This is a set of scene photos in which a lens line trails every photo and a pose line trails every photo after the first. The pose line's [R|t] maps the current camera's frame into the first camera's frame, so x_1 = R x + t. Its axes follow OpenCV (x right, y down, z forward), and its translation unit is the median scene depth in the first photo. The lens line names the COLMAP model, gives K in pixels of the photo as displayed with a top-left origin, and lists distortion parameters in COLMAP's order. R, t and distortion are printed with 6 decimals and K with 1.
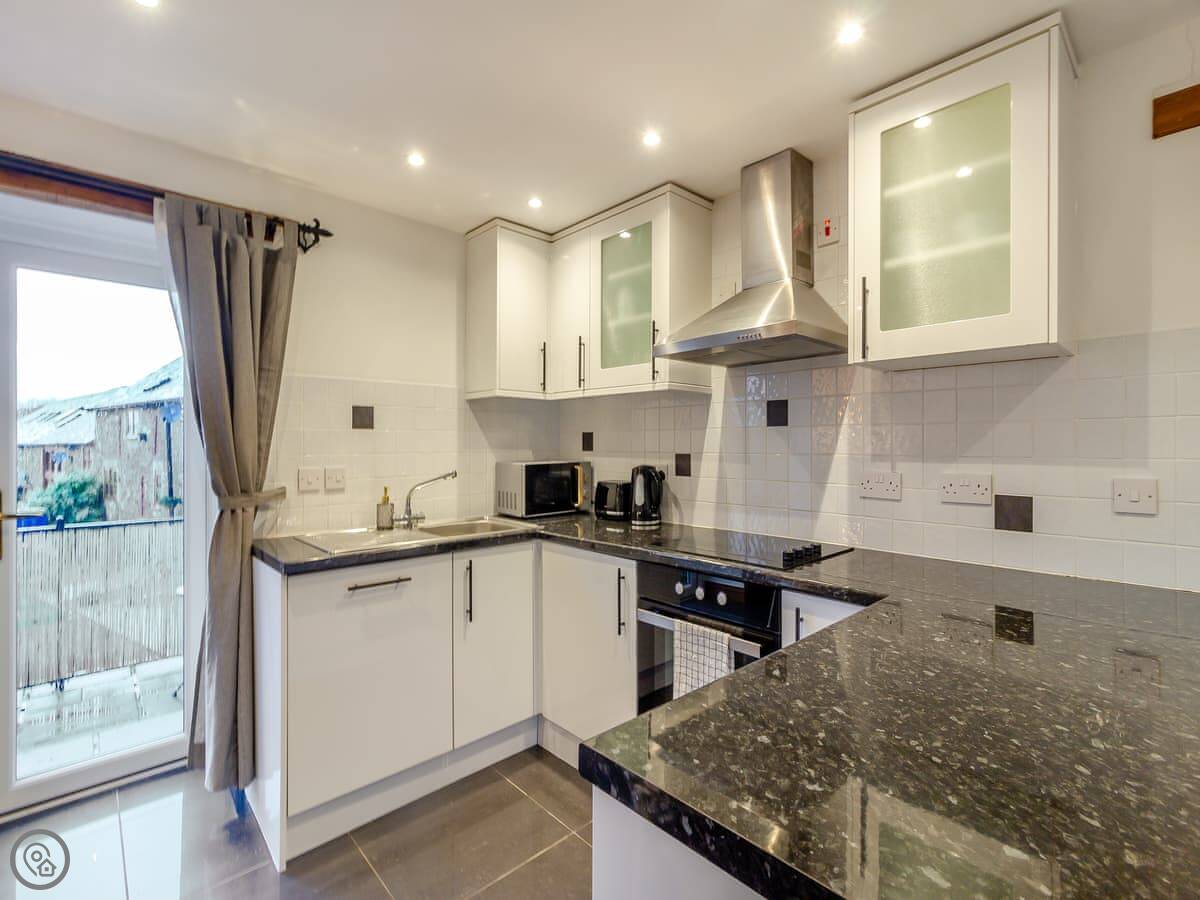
lens RADIAL K [[553.8, 0, 603.1], [0, 553.8, 449.6], [0, 0, 1]] dist [-0.000397, 0.000574]
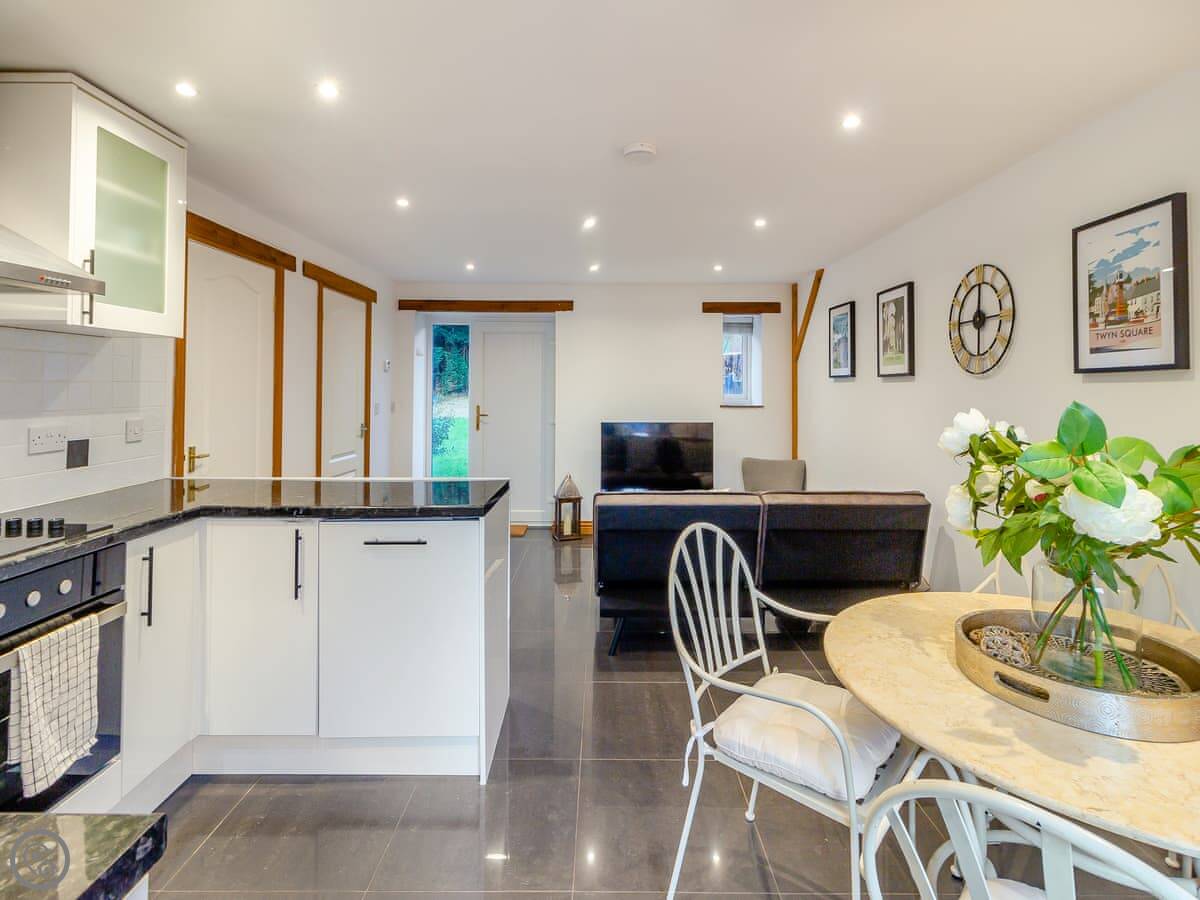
lens RADIAL K [[573.8, 0, 600.0], [0, 573.8, 378.4], [0, 0, 1]] dist [-0.000283, 0.000335]
pose [[-0.720683, 0.008845, 0.693209, -0.756559], [0.001247, 0.999934, -0.011463, -0.030617], [-0.693264, -0.007397, -0.720646, 0.816094]]
